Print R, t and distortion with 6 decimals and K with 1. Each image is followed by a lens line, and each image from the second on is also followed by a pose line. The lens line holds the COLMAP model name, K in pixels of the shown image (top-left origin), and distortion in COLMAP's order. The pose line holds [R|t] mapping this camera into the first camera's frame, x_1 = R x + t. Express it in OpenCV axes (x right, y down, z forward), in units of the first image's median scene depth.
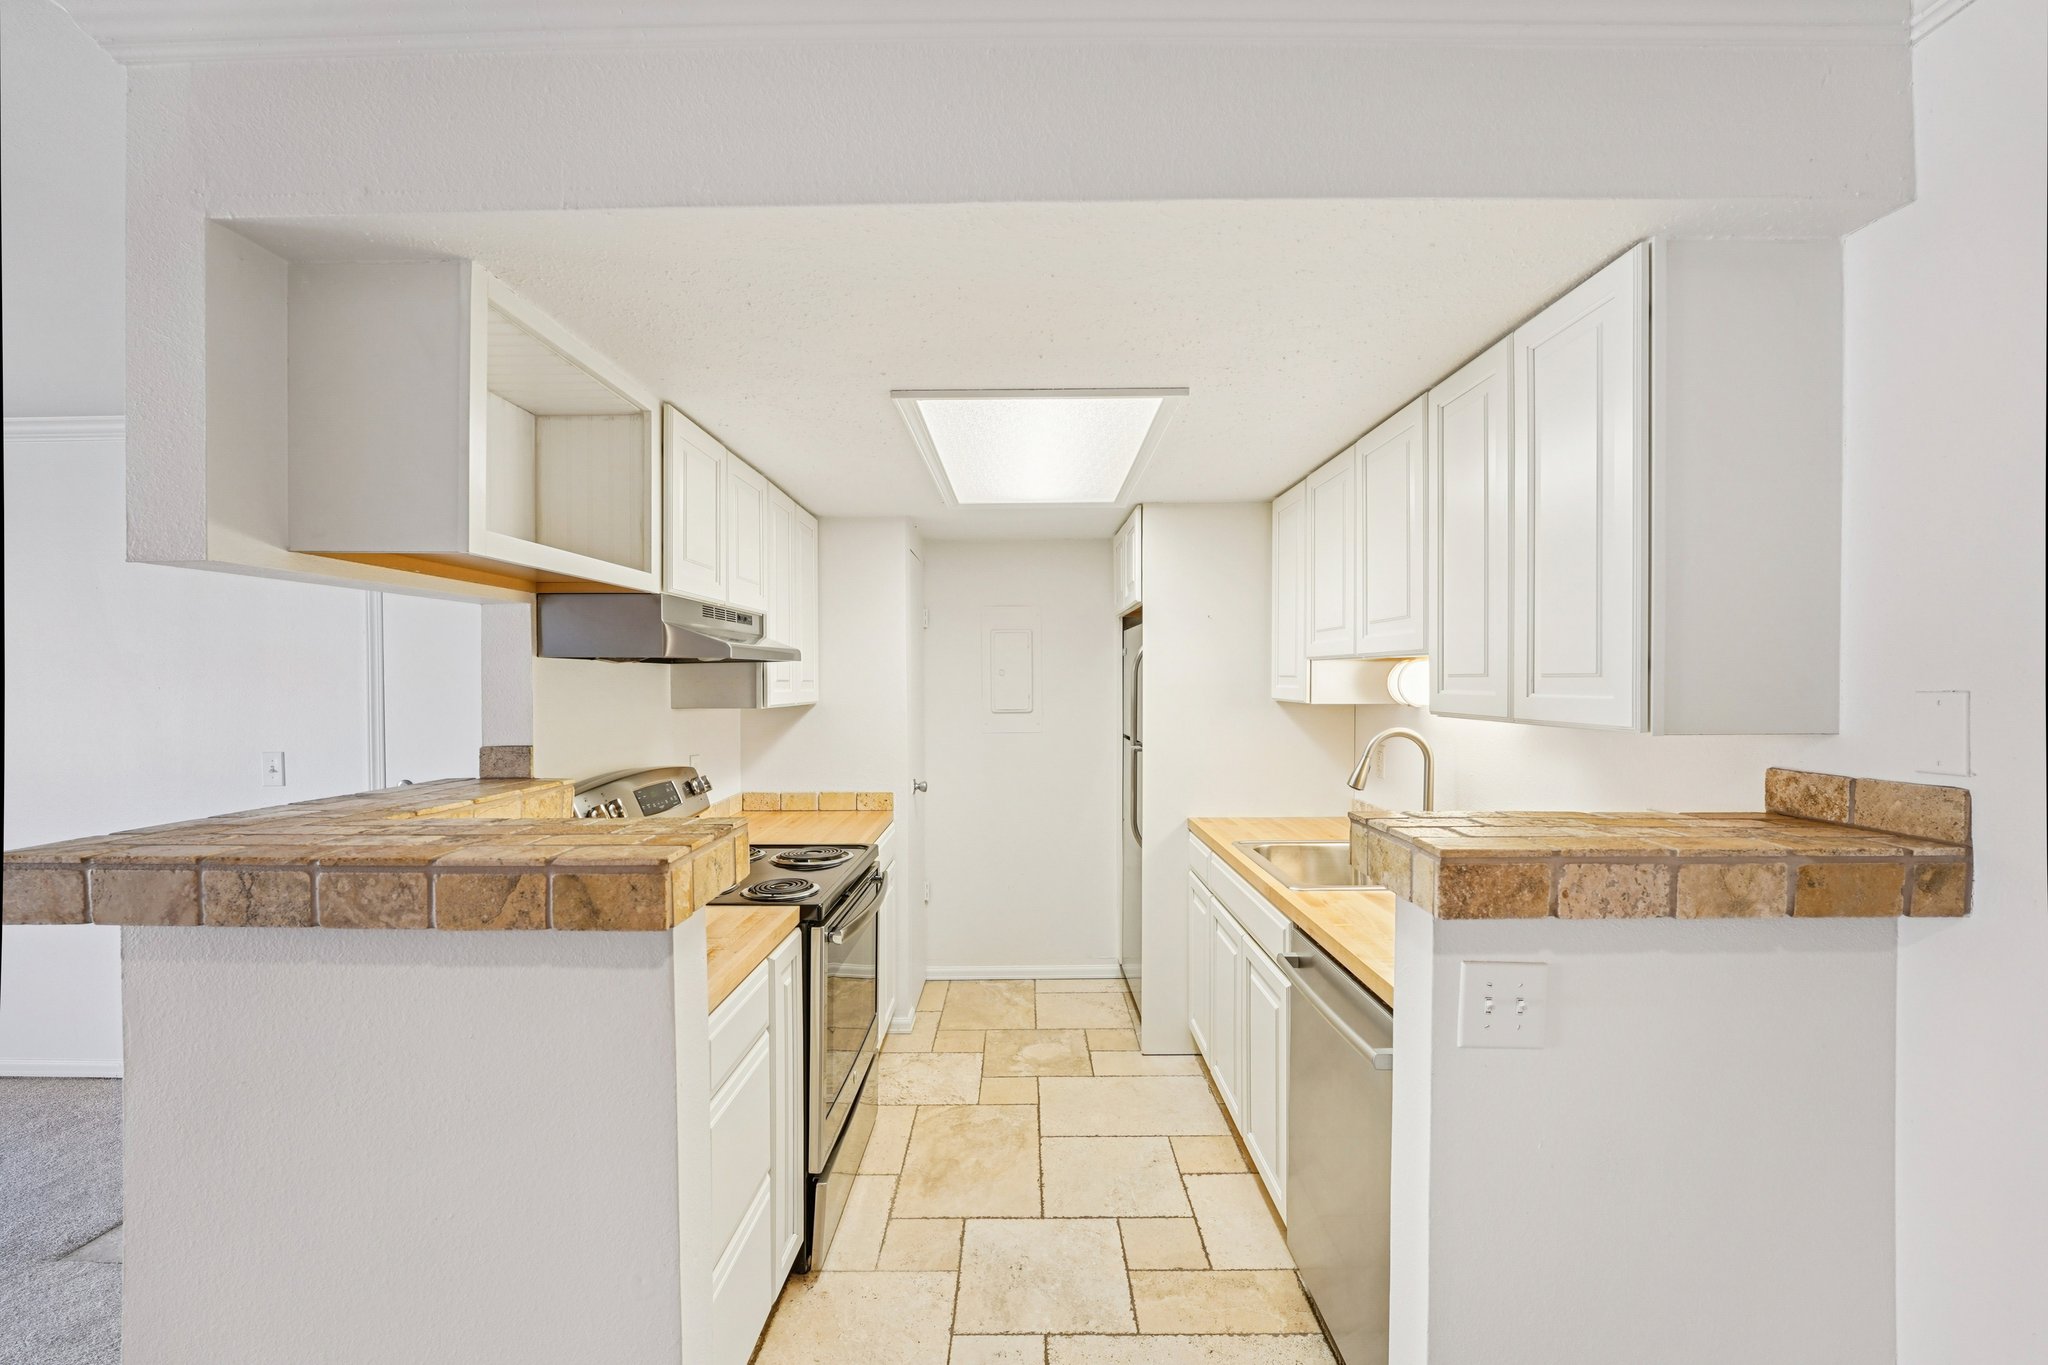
lens RADIAL K [[839.6, 0, 1012.4], [0, 839.6, 682.2], [0, 0, 1]] dist [-0.023454, 0.002050]
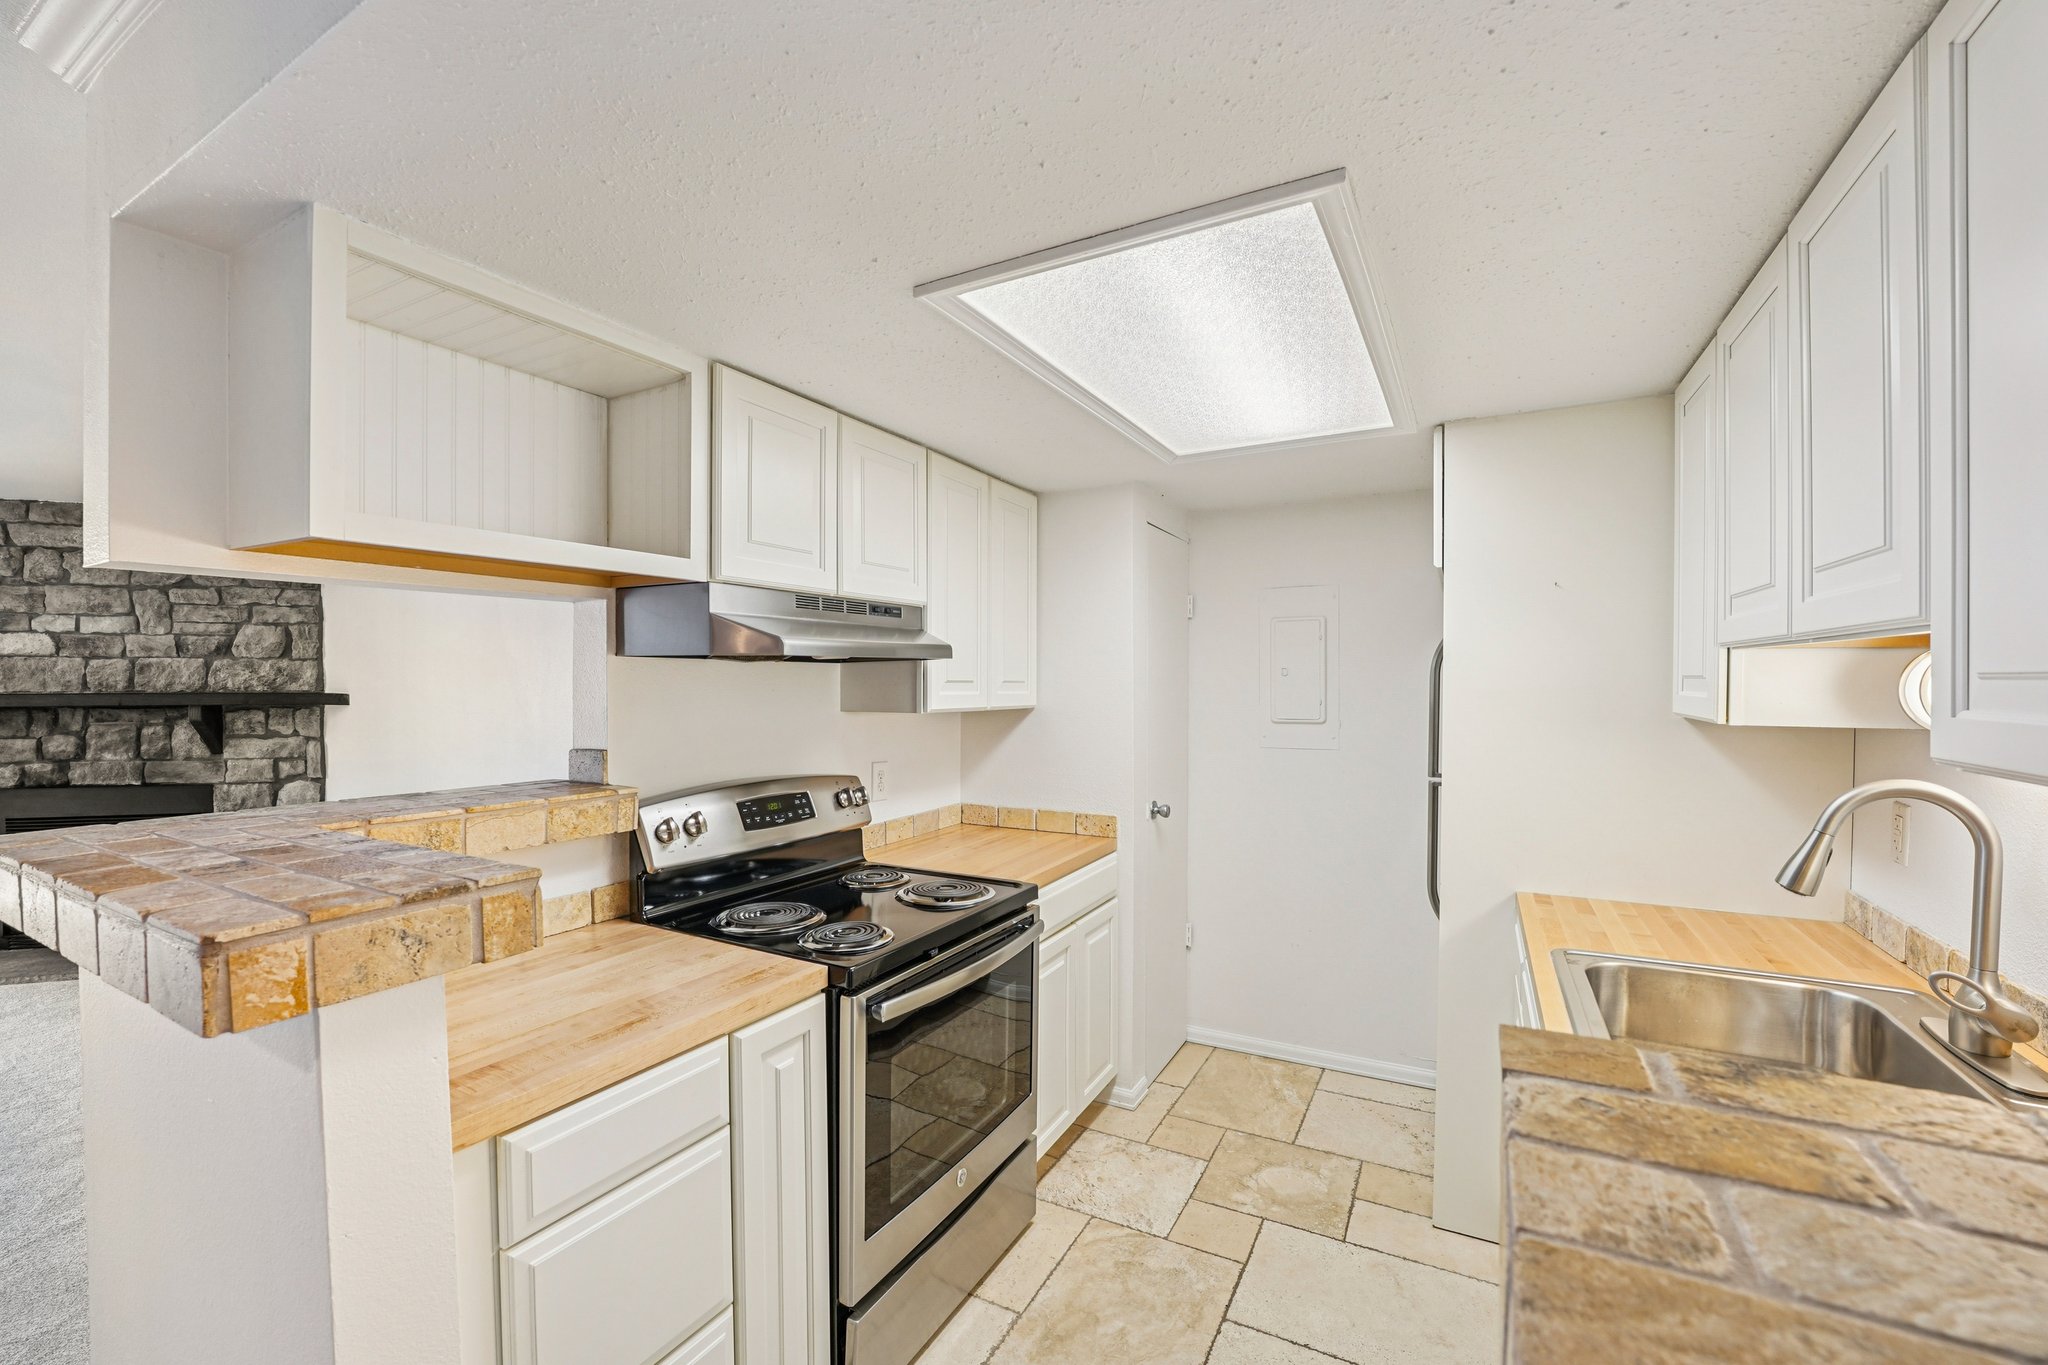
lens RADIAL K [[839.6, 0, 1015.9], [0, 839.6, 688.7], [0, 0, 1]] dist [-0.023454, 0.002050]
pose [[0.881437, 0.007621, -0.472240, 0.274319], [-0.003877, 0.999953, 0.008900, -0.003442], [0.472286, -0.006014, 0.881425, 0.384699]]
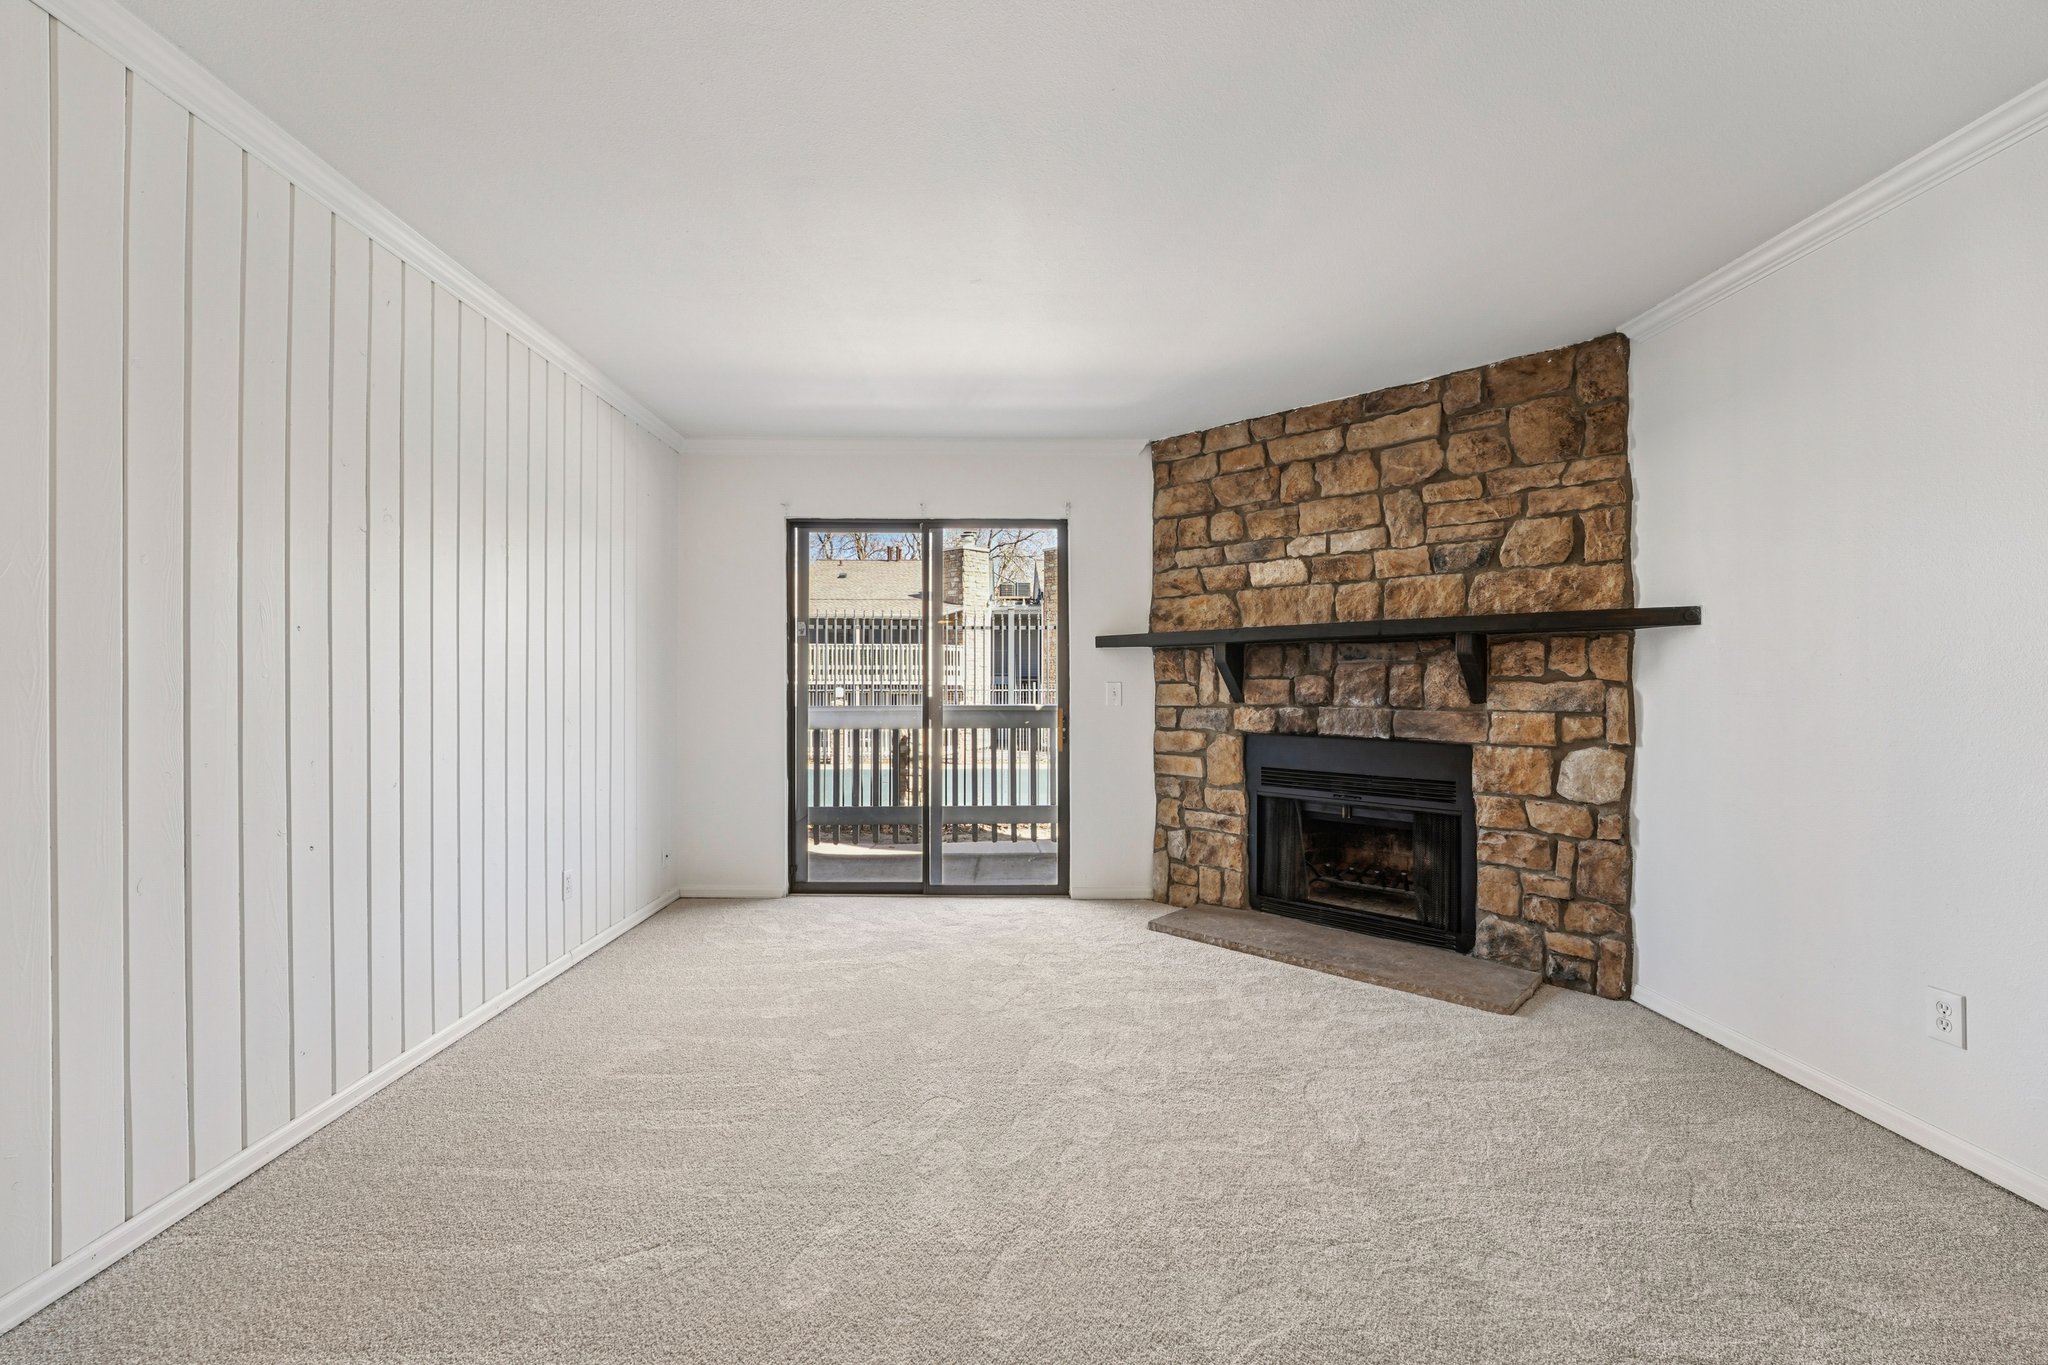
lens RADIAL K [[839.6, 0, 1016.4], [0, 839.6, 690.0], [0, 0, 1]] dist [-0.023454, 0.002050]
pose [[0.020287, 0.004982, -0.999782, -1.107984], [-0.008613, 0.999951, 0.004808, 0.181408], [0.999757, 0.008514, 0.020329, 0.385434]]
